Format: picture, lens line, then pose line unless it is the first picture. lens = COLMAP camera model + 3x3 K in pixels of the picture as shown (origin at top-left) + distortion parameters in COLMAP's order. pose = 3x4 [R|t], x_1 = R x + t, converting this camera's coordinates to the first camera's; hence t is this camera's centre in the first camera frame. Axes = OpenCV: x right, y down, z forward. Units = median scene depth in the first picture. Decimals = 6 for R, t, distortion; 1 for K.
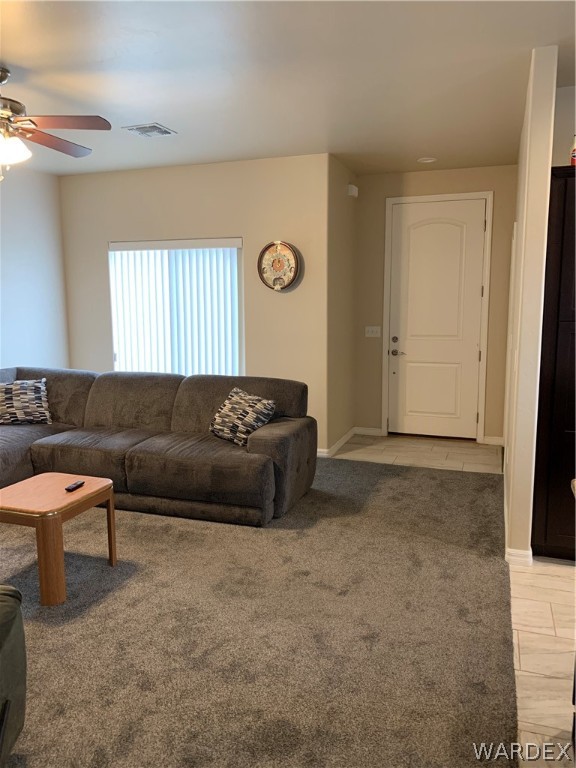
lens RADIAL K [[585.5, 0, 290.5], [0, 585.5, 382.5], [0, 0, 1]] dist [0.084257, -0.135606]
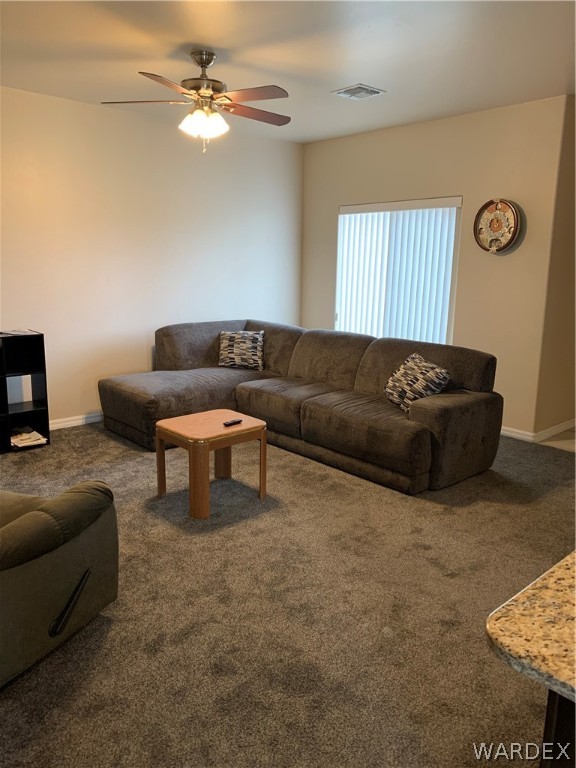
lens RADIAL K [[585.5, 0, 290.5], [0, 585.5, 382.5], [0, 0, 1]] dist [0.084257, -0.135606]
pose [[0.878857, 0.114228, -0.463209, 0.193464], [-0.086975, 0.993005, 0.079856, -0.002939], [0.469091, -0.029894, 0.882644, 0.037172]]
